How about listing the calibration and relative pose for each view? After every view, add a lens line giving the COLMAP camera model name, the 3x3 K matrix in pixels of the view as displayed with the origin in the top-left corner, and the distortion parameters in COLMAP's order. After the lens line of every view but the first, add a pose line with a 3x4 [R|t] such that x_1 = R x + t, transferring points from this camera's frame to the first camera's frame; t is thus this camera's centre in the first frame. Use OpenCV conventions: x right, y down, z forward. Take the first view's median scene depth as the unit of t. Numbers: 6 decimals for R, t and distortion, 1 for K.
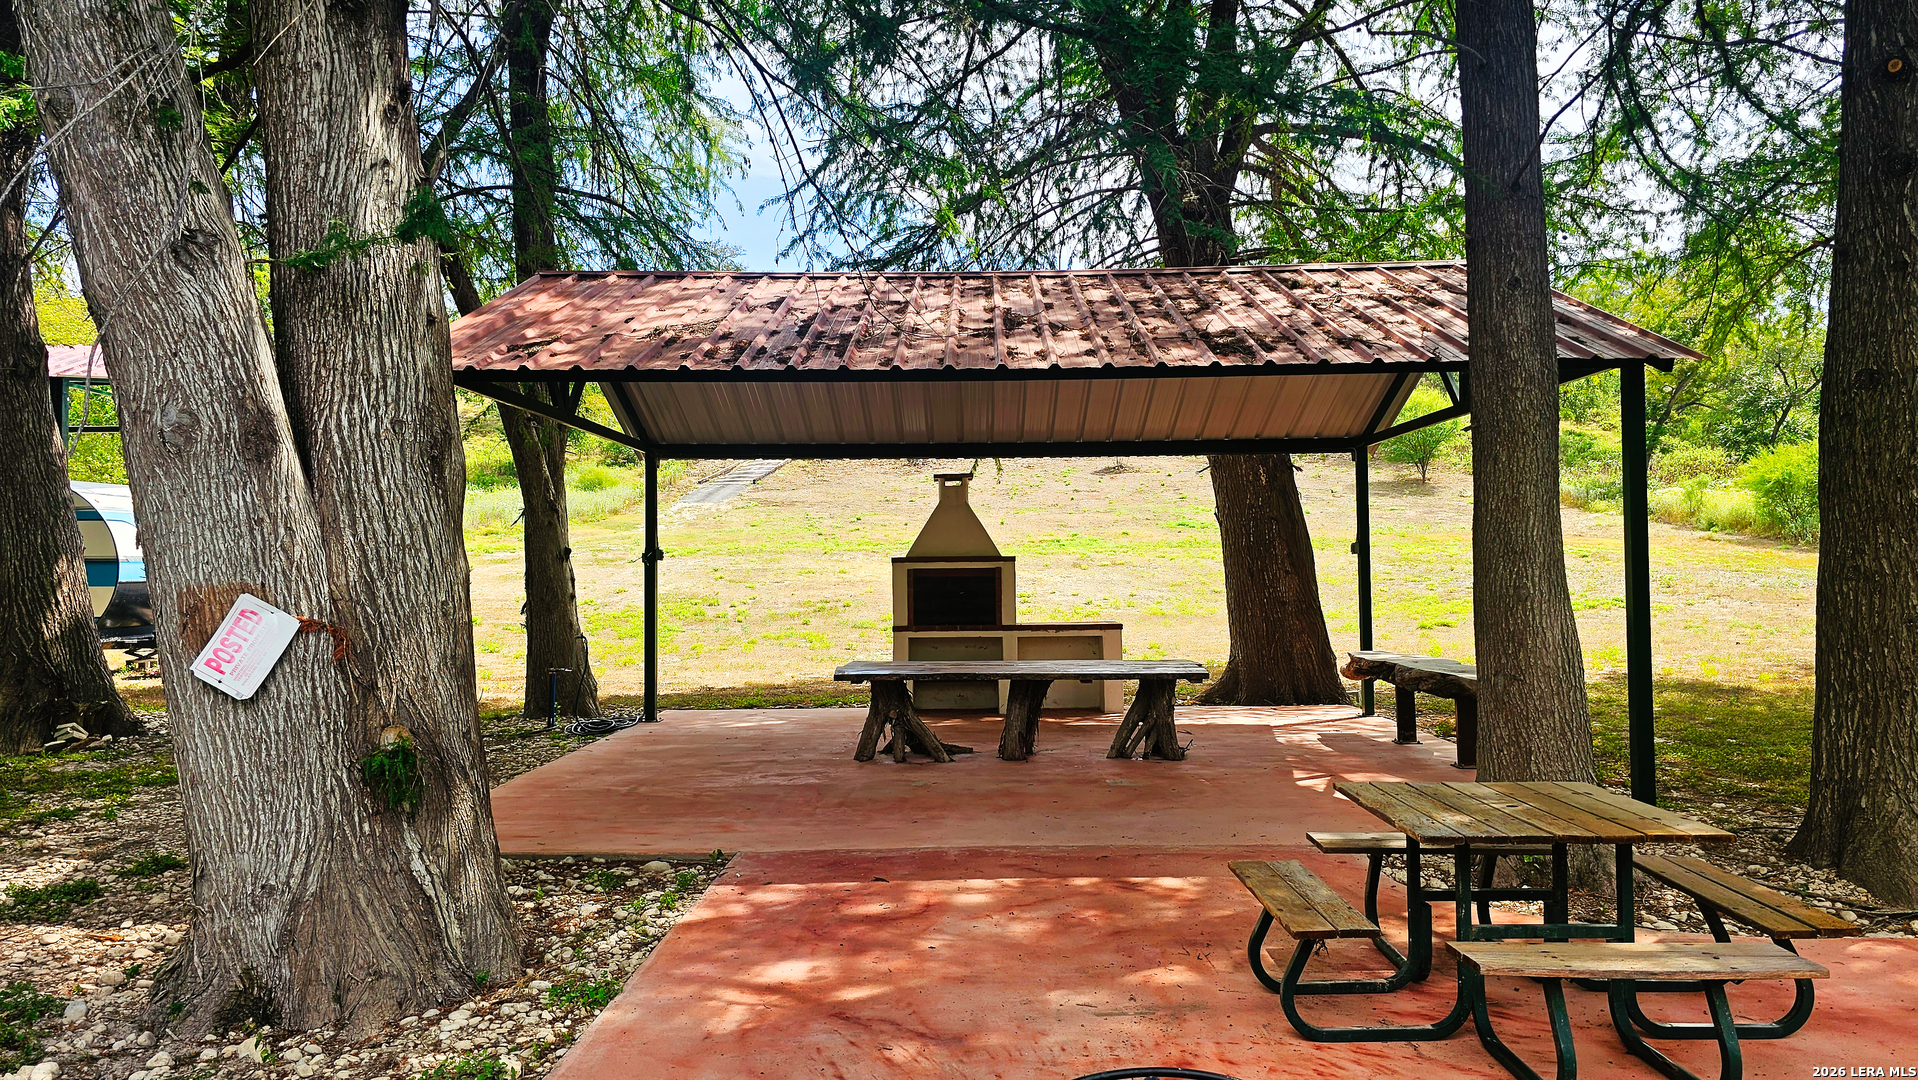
lens RADIAL K [[1288.7, 0, 979.0], [0, 1288.7, 538.6], [0, 0, 1]] dist [0.042402, -0.038677]
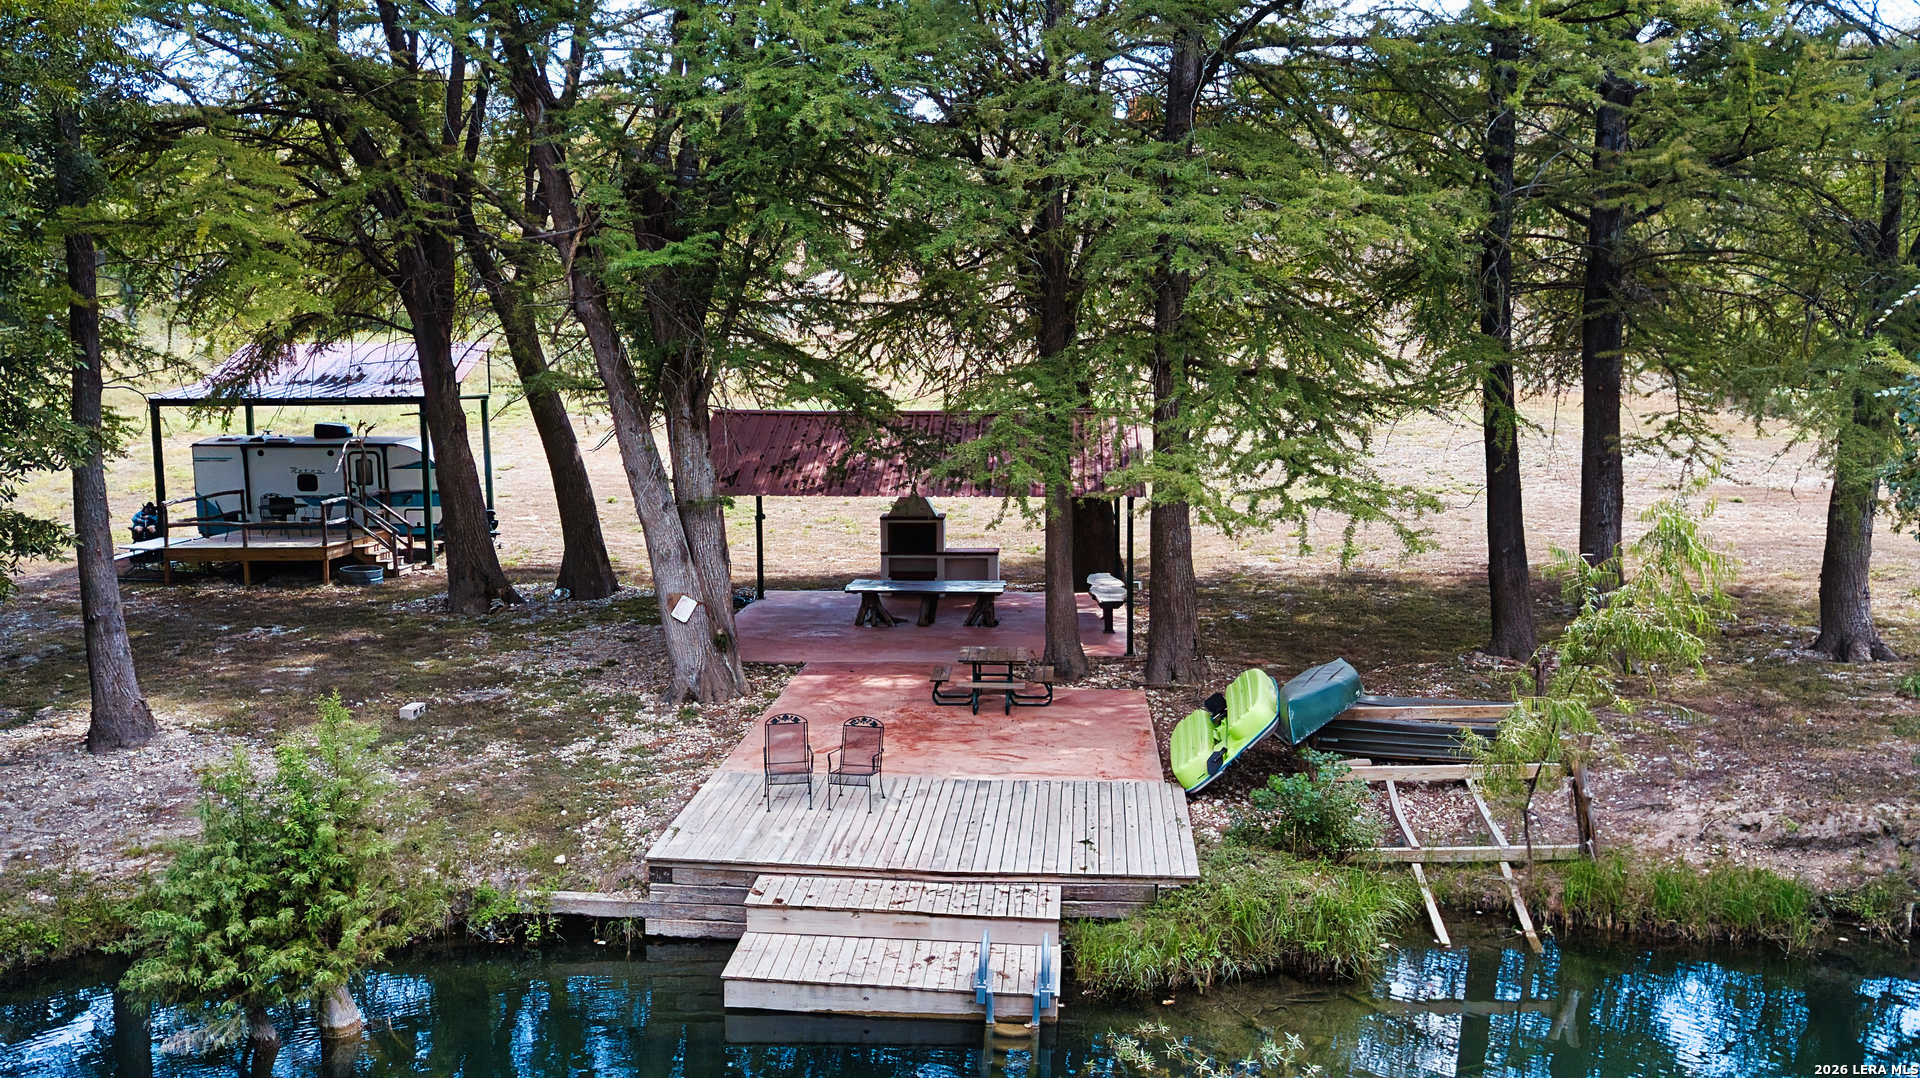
lens RADIAL K [[1396.1, 0, 960.0], [0, 1396.1, 539.0], [0, 0, 1]] dist [0.037891, -0.055464]
pose [[0.997949, 0.011424, -0.062980, 0.349859], [-0.002061, 0.989168, 0.146772, -0.491425], [0.063974, -0.146341, 0.987163, -2.030103]]
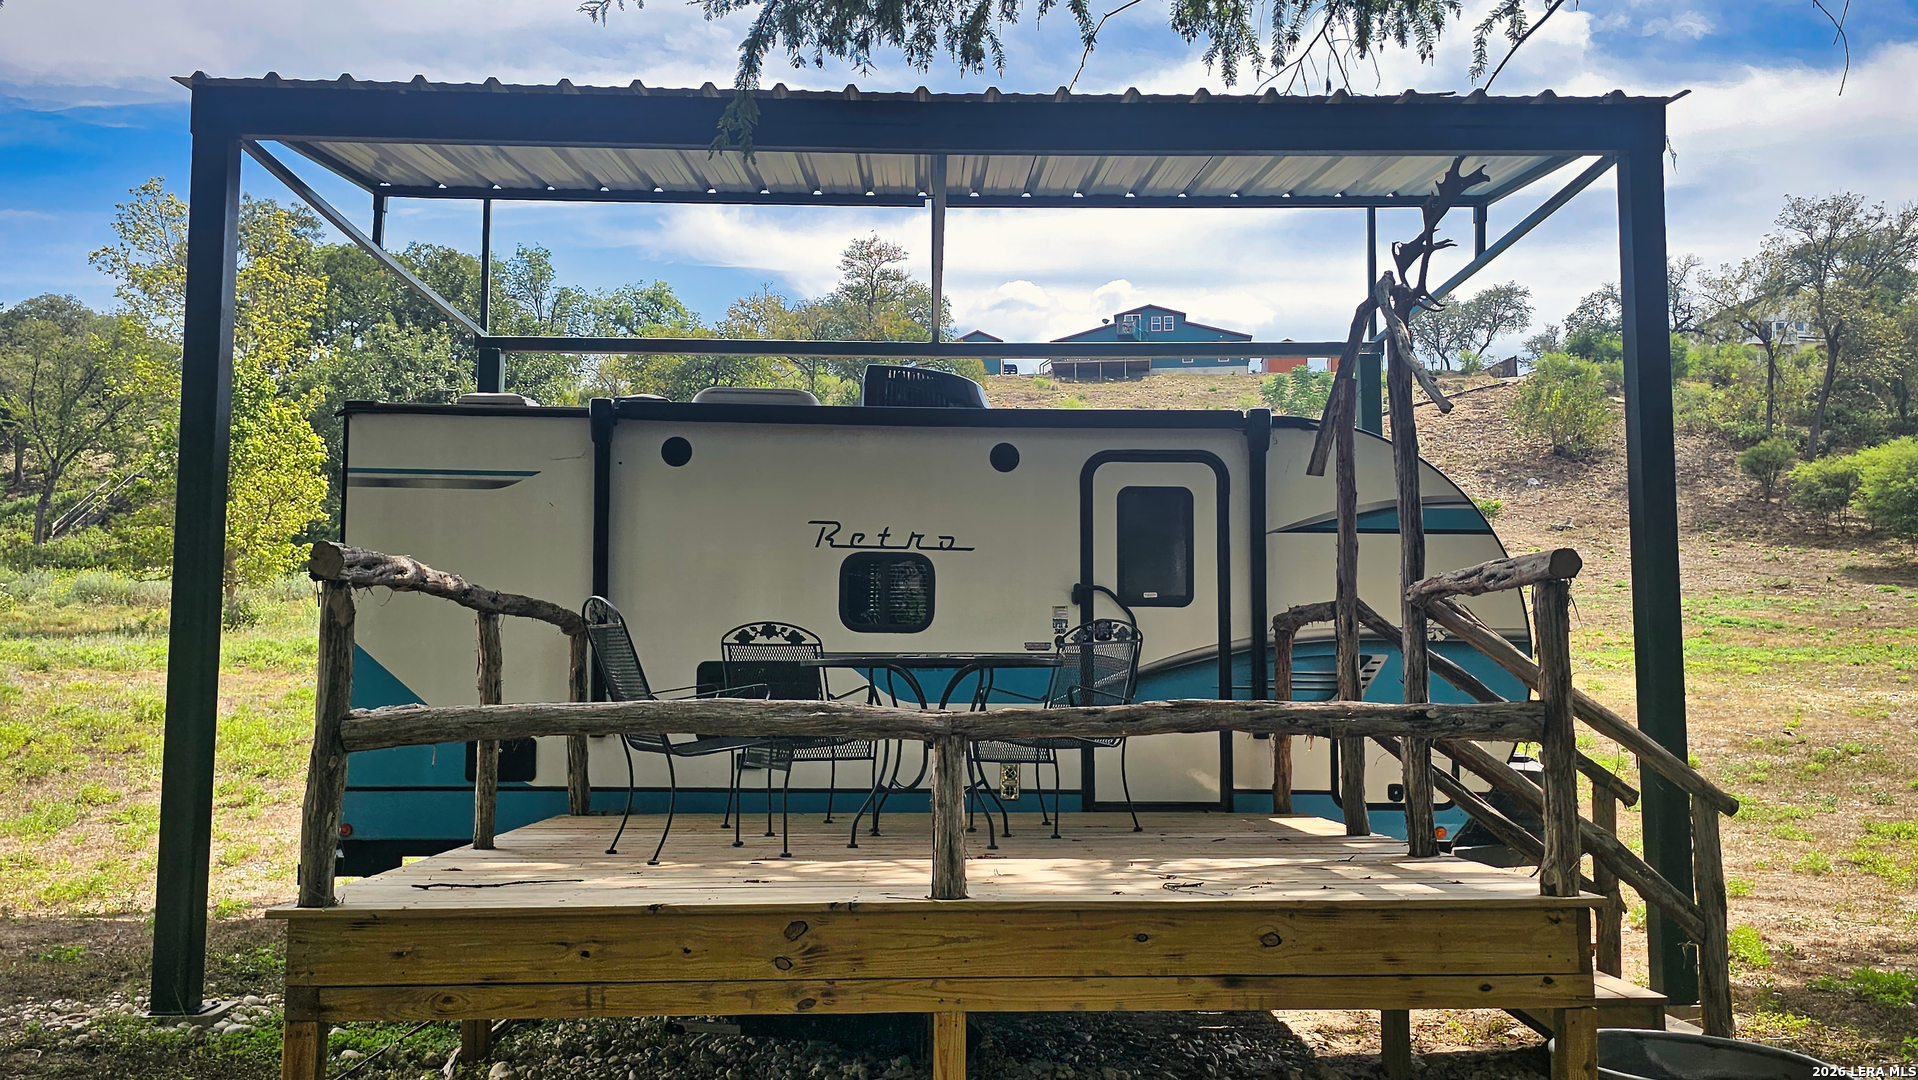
lens RADIAL K [[1288.7, 0, 979.0], [0, 1288.7, 538.6], [0, 0, 1]] dist [0.042402, -0.038677]
pose [[0.998154, 0.007634, 0.060257, -2.107258], [-0.003462, 0.997608, -0.069040, 0.037023], [-0.060639, 0.068704, 0.995792, 1.562783]]
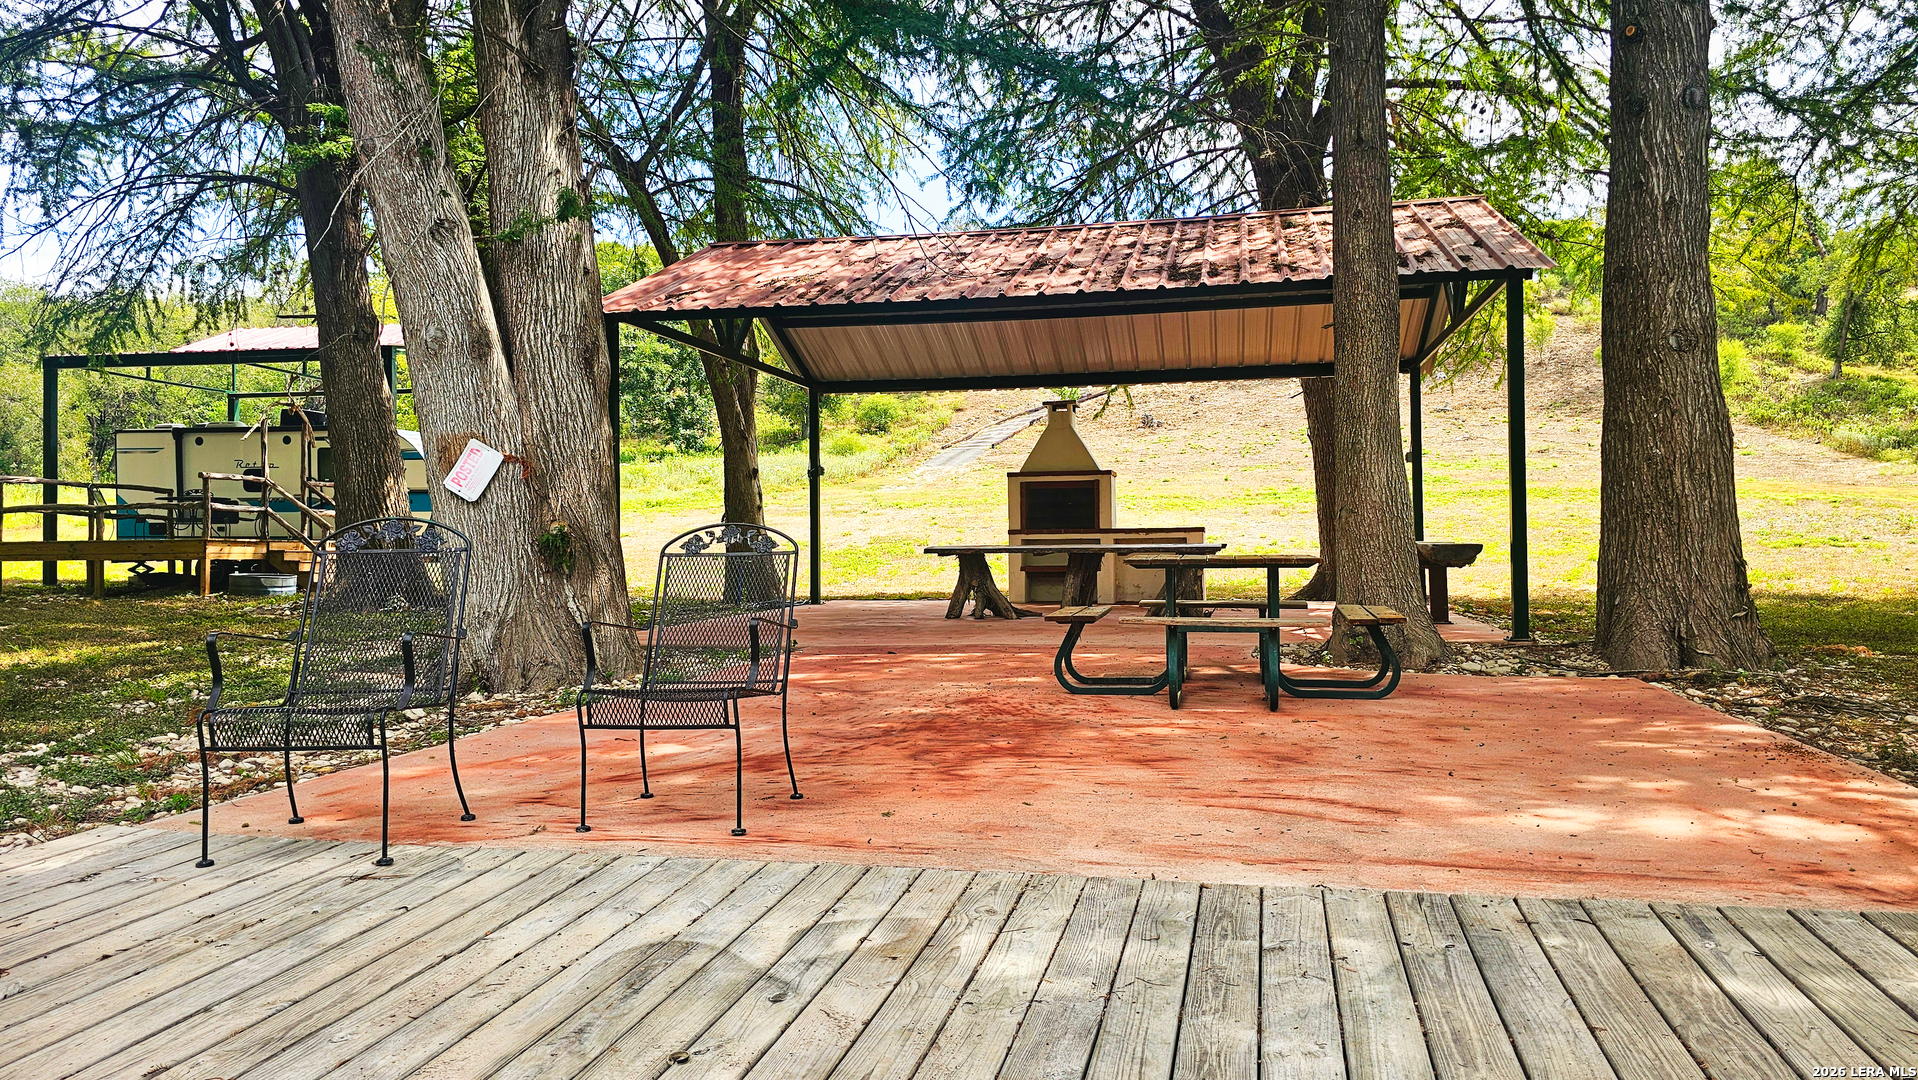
lens RADIAL K [[1276.3, 0, 979.7], [0, 1276.3, 521.4], [0, 0, 1]] dist [0.032646, -0.002639]
pose [[0.981638, -0.003274, -0.190724, 0.250230], [0.005743, 0.999907, 0.012390, 0.086264], [0.190666, -0.013258, 0.981565, -0.316846]]
